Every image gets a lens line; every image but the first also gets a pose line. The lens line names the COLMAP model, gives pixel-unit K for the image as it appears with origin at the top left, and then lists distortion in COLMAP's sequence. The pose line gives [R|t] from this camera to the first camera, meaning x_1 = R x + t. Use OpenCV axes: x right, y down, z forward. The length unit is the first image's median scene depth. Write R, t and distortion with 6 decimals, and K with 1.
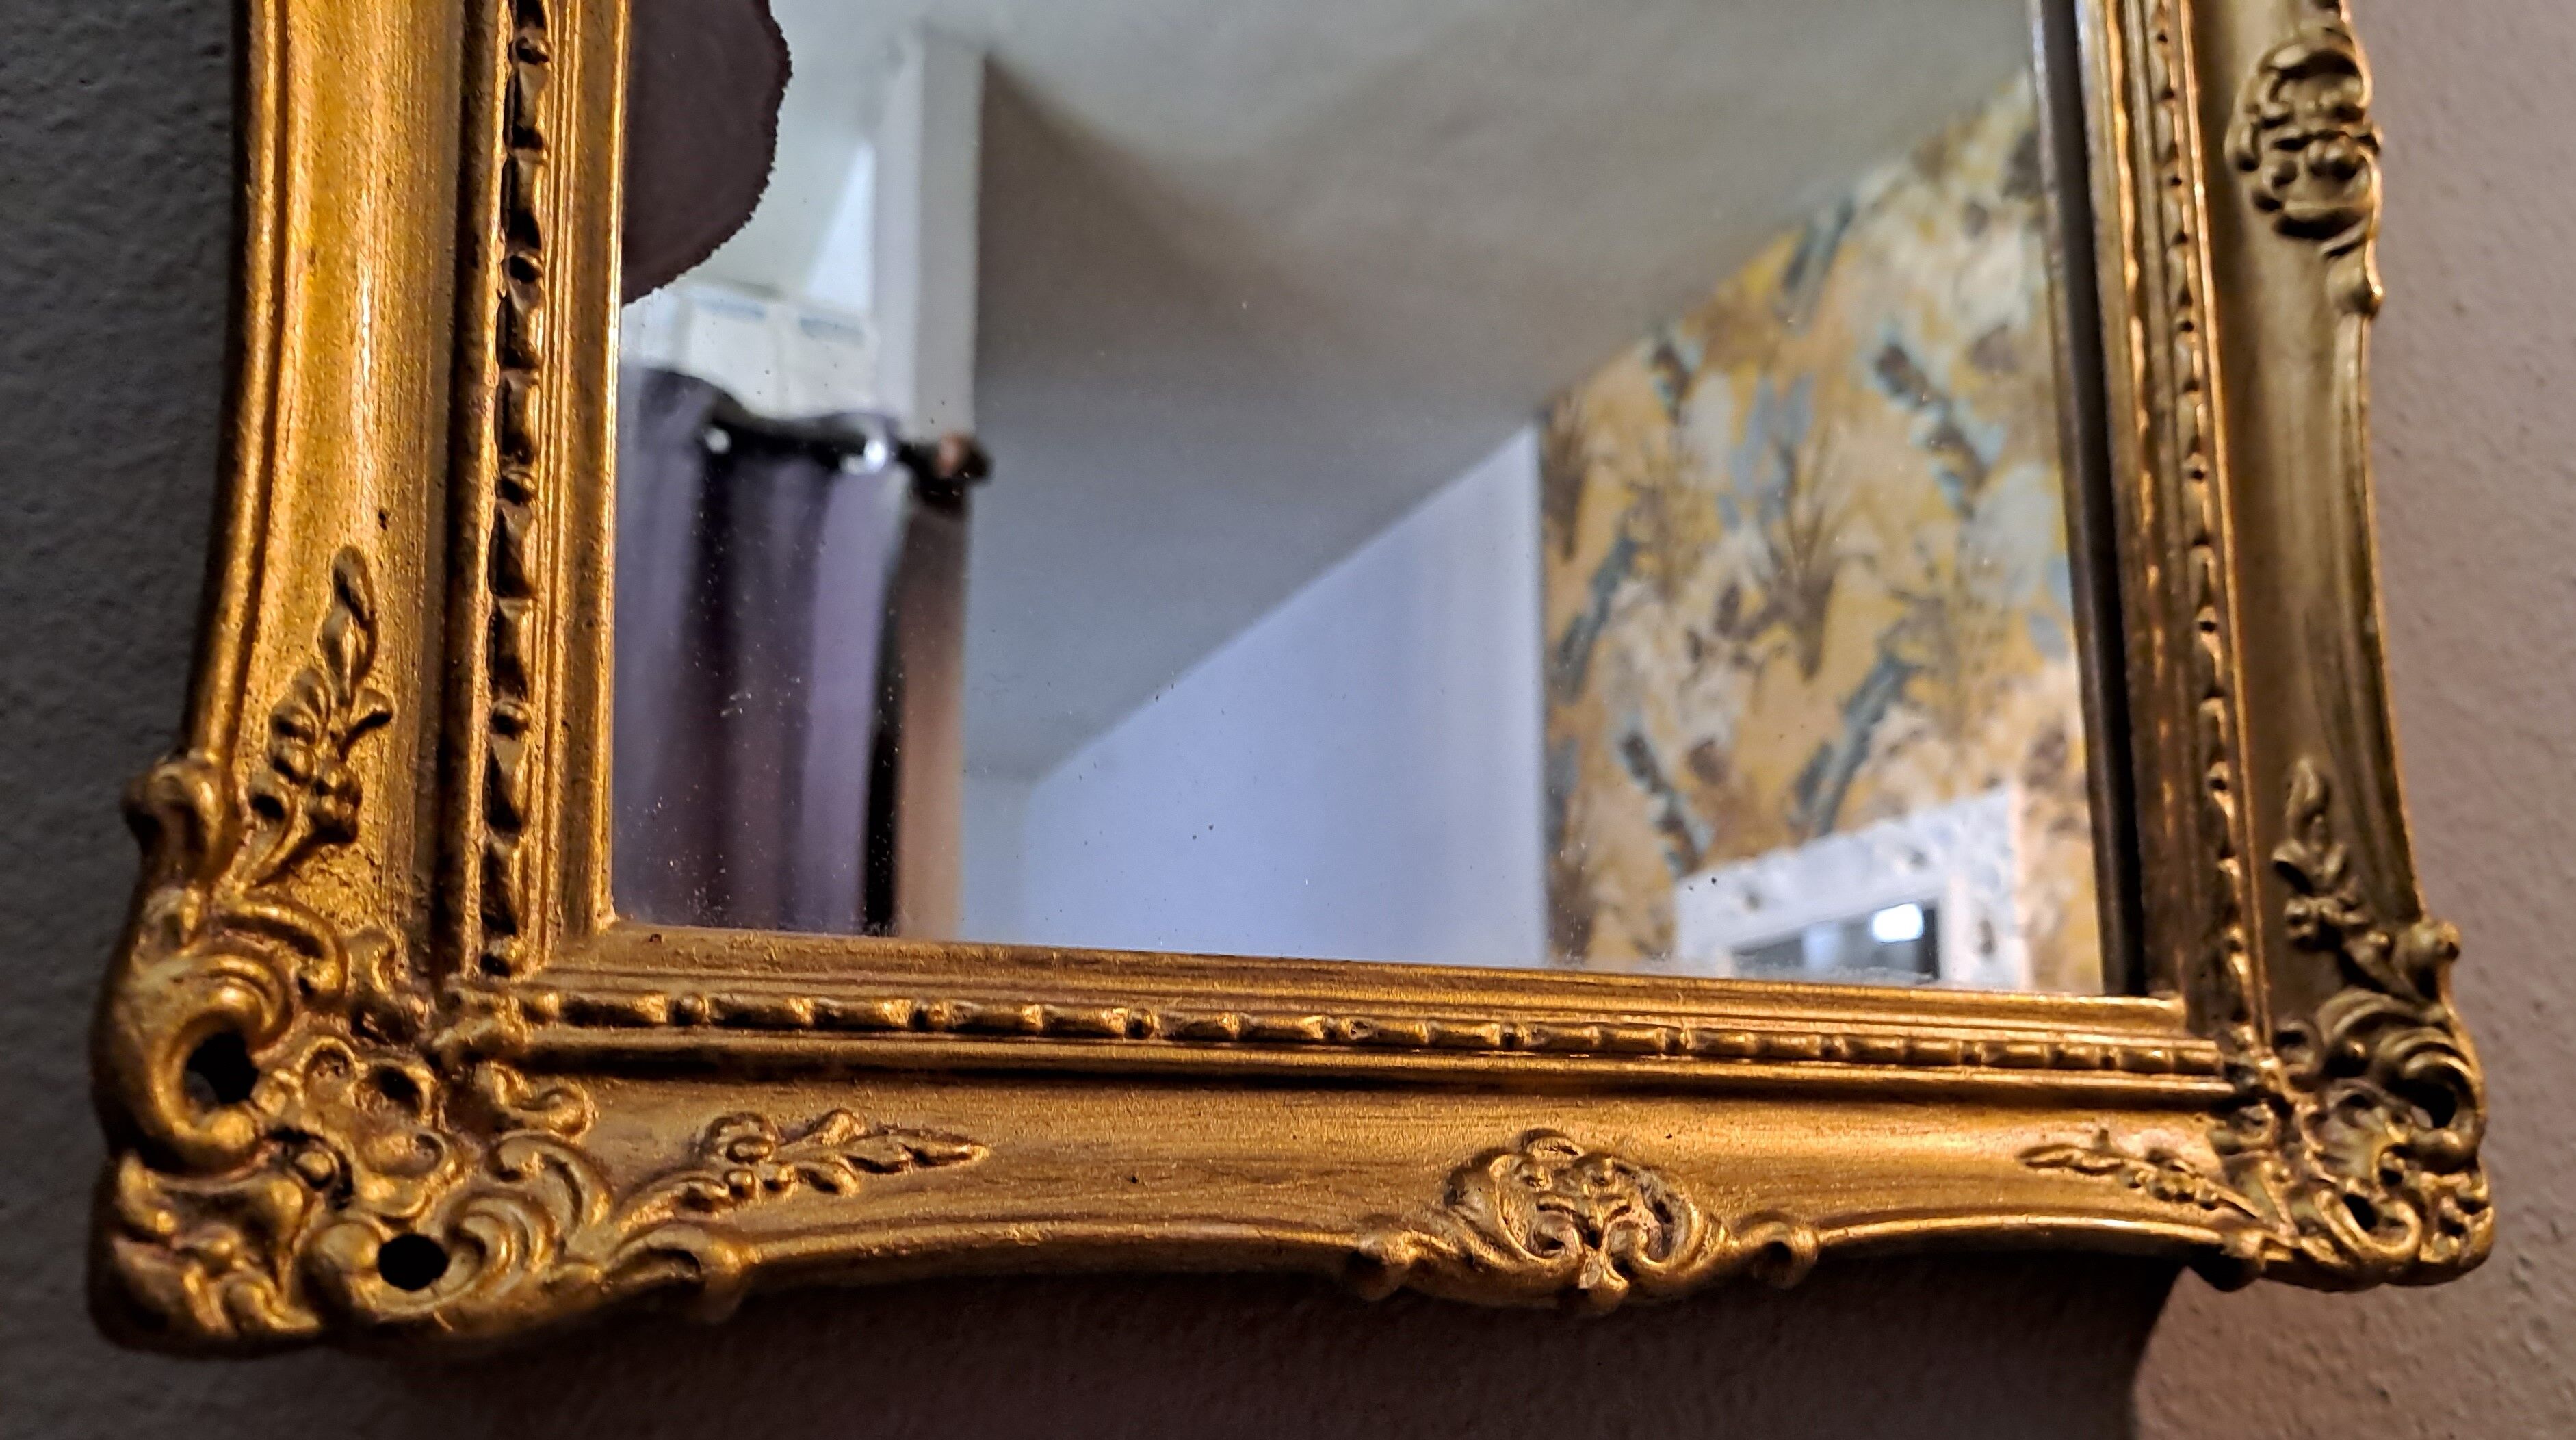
lens RADIAL K [[1999.7, 0, 1284.1], [0, 1999.7, 998.8], [0, 0, 1]] dist [0.004021, -0.003774]
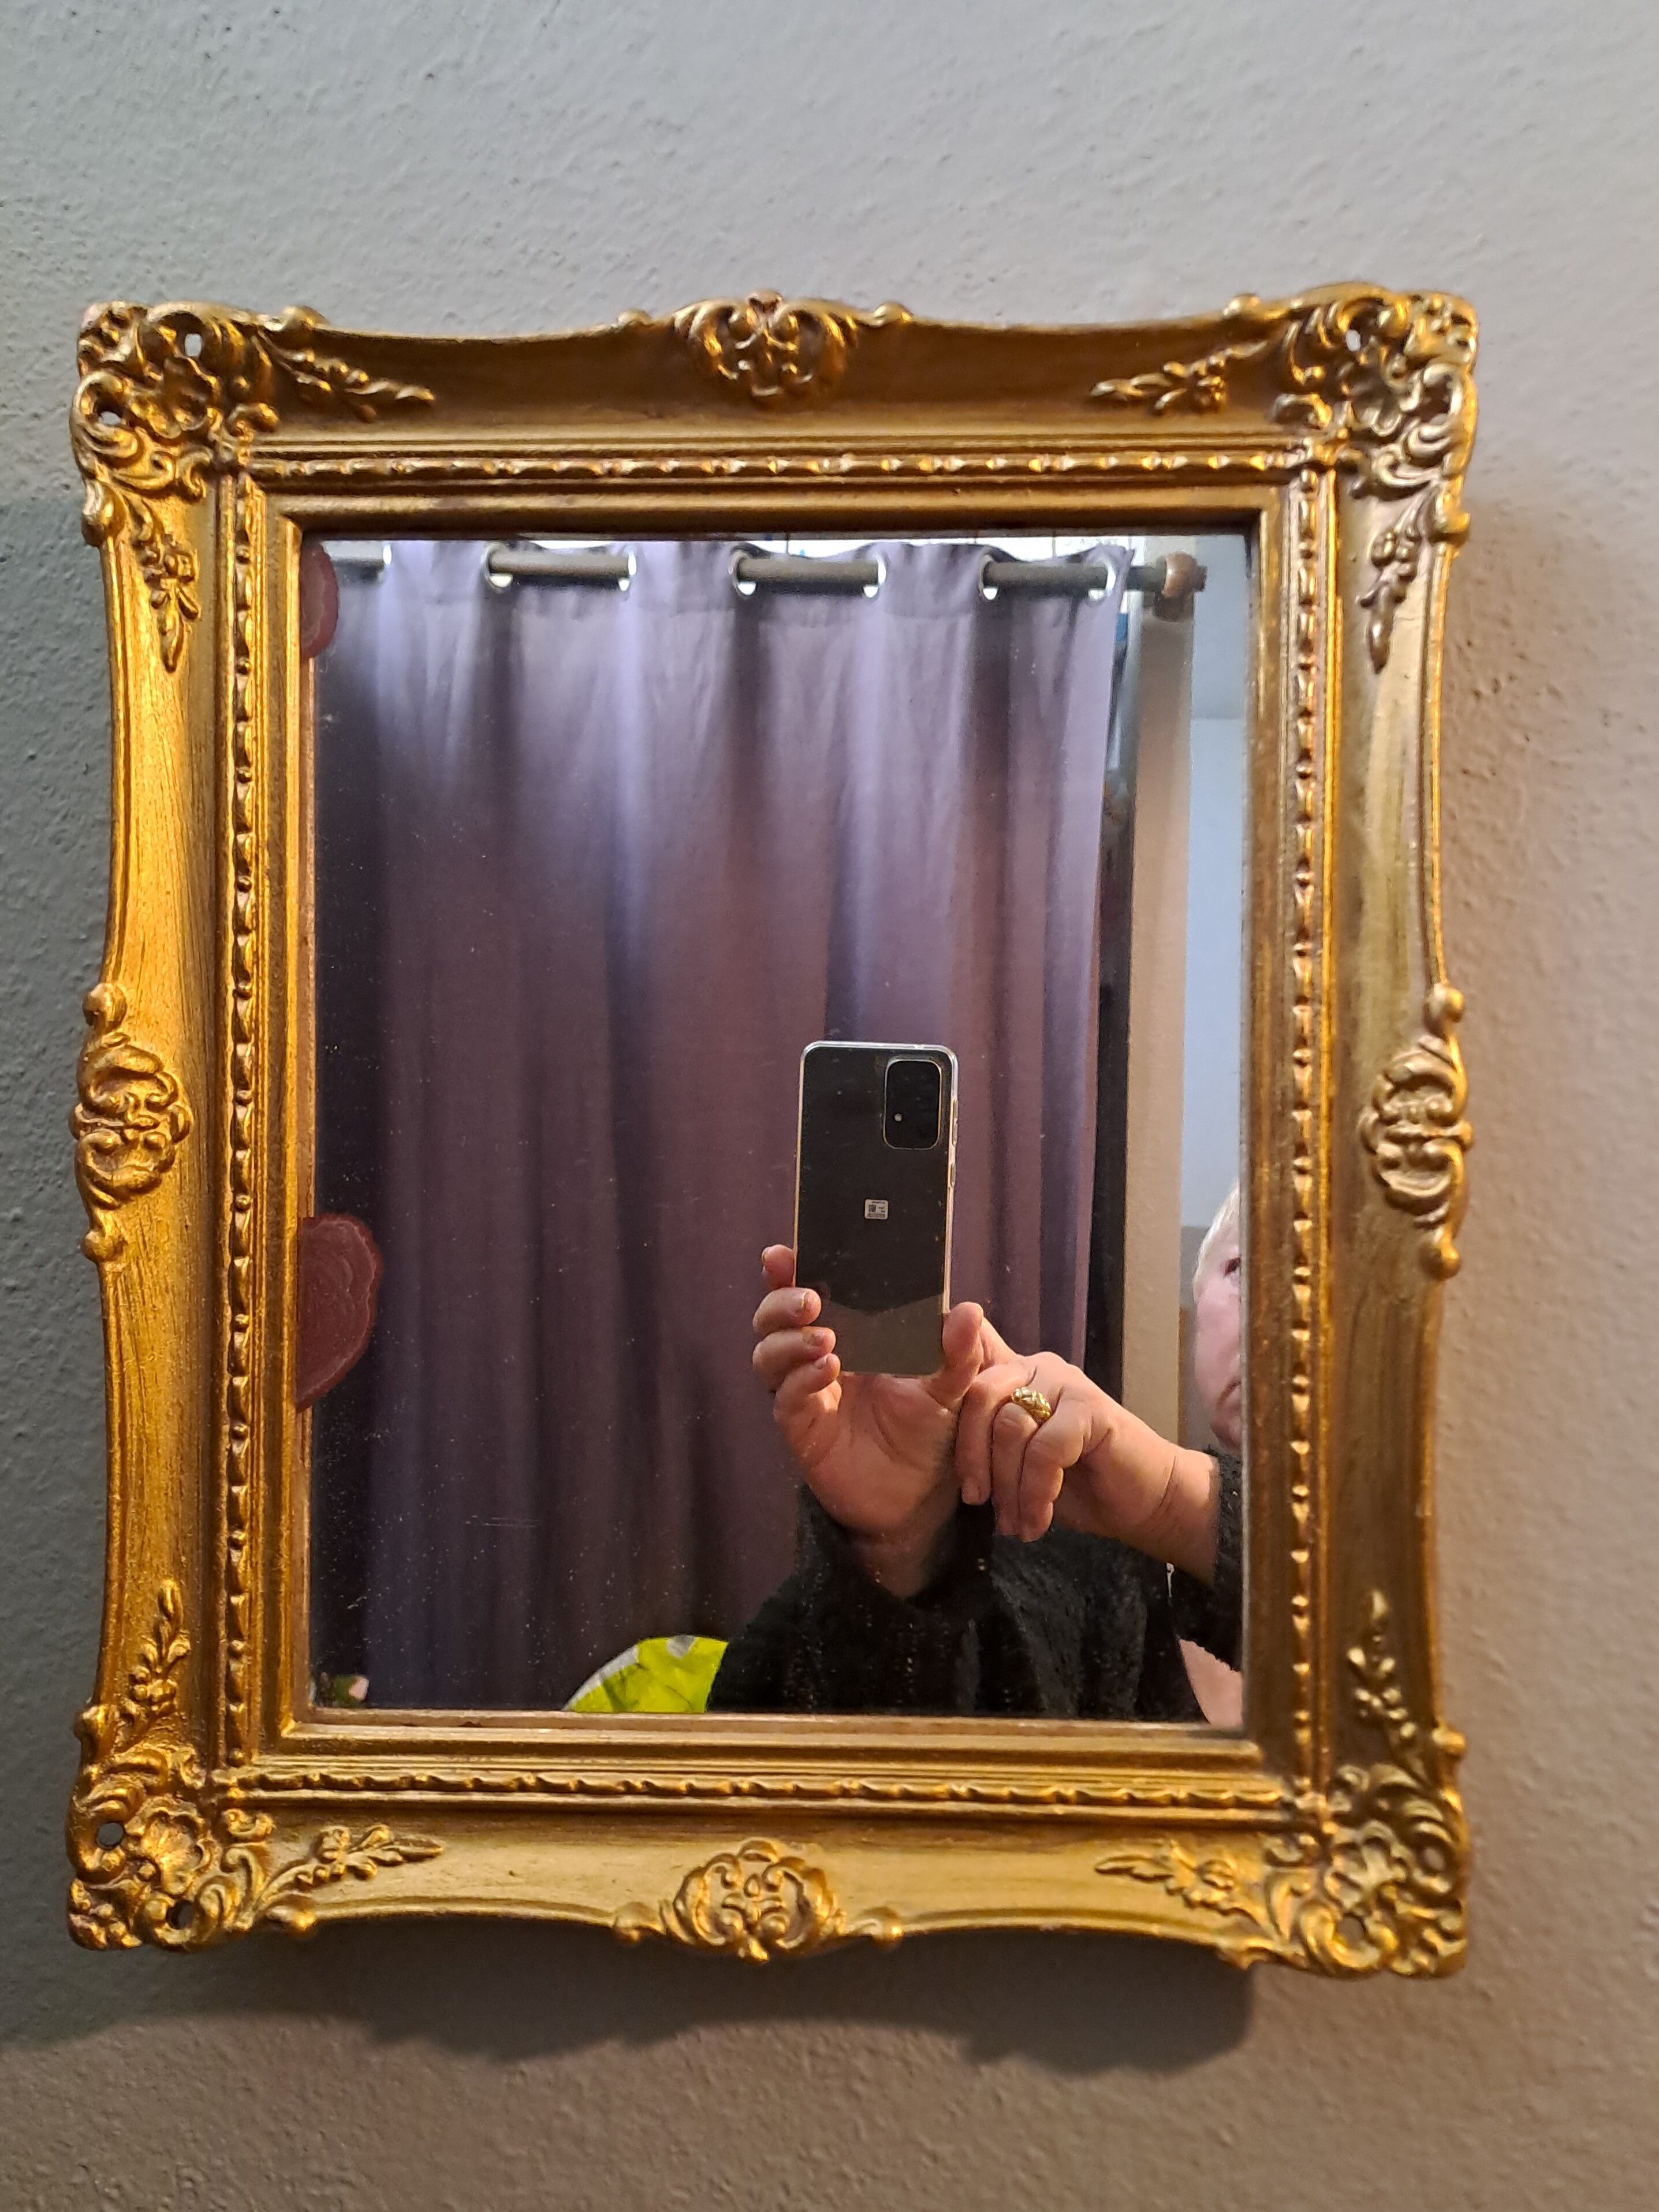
lens RADIAL K [[1648.0, 0, 829.5], [0, 1648.0, 1106.0], [0, 0, 1]] dist [-0.006719, 0.038284]
pose [[0.893905, 0.020568, -0.447785, 0.705254], [0.044032, 0.990086, 0.133379, -0.660601], [0.446089, -0.138945, 0.884137, -0.174208]]
